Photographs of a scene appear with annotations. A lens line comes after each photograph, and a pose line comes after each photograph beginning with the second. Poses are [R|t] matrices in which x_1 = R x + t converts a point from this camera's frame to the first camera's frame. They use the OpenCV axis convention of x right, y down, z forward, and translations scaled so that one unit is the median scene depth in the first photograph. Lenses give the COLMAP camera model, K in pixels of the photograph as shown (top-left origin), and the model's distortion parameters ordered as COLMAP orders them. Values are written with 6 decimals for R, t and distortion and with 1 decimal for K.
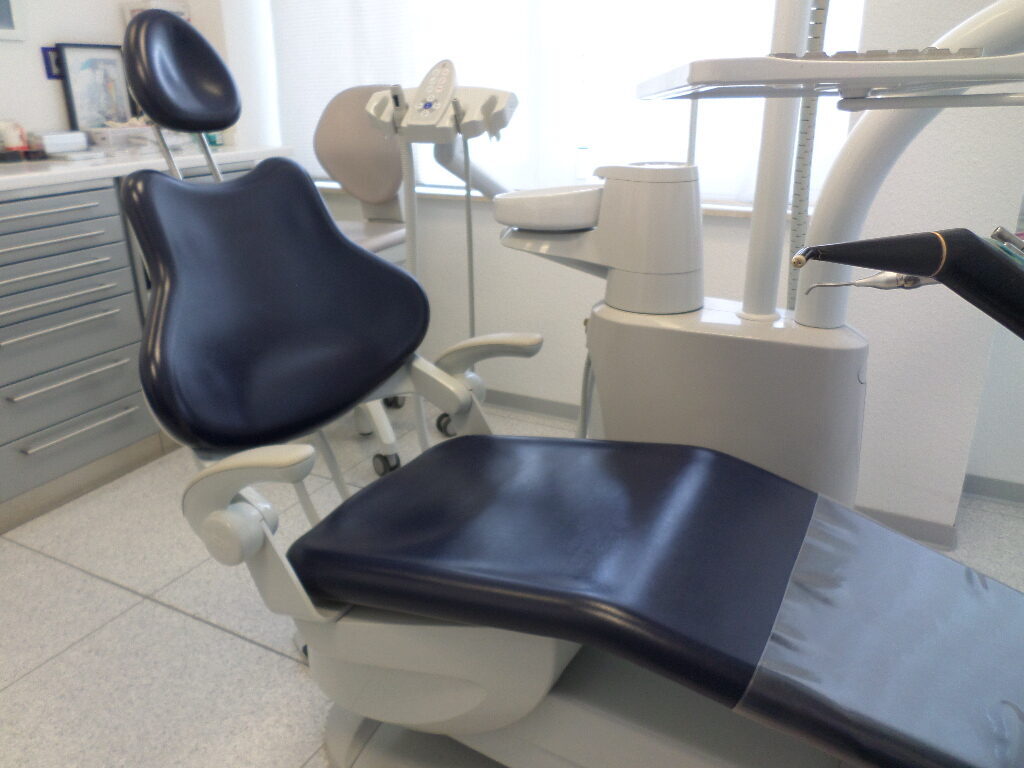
lens RADIAL K [[764.9, 0, 509.6], [0, 764.9, 353.9], [0, 0, 1]] dist [-0.002400, 0.048236]
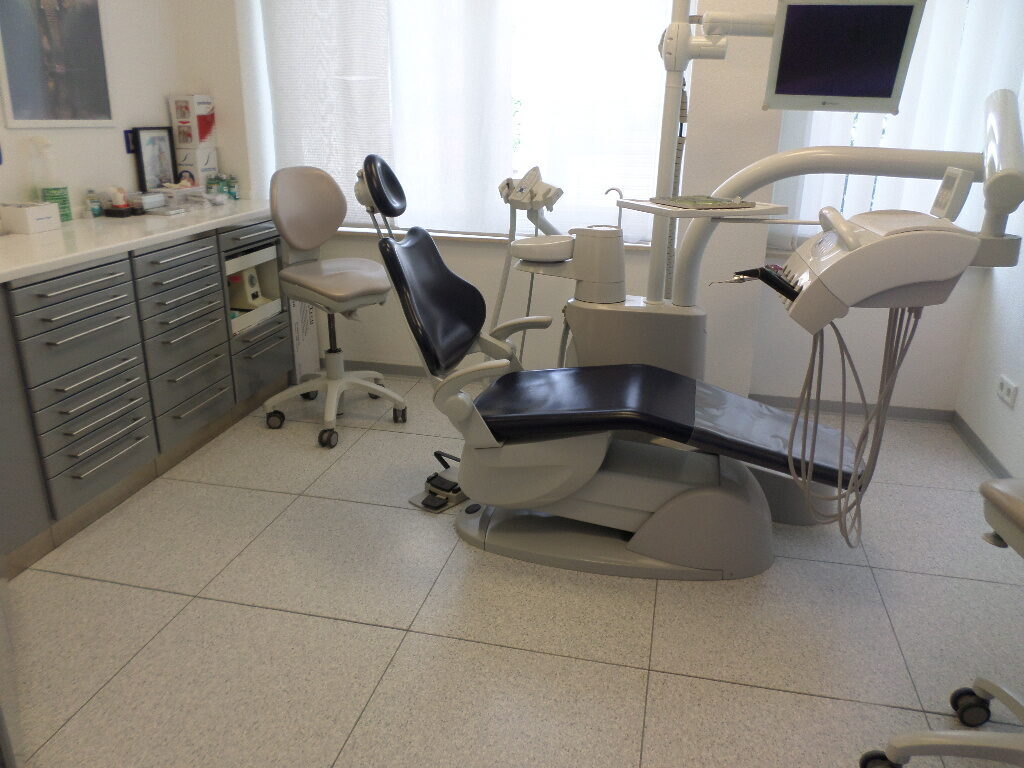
lens RADIAL K [[771.2, 0, 512.0], [0, 771.2, 384.0], [0, 0, 1]] dist [-0.001004, 0.000828]
pose [[0.953658, -0.058602, 0.295130, -0.572809], [0.057313, 0.998271, 0.013022, 0.102939], [-0.295383, 0.004496, 0.955368, -0.735938]]
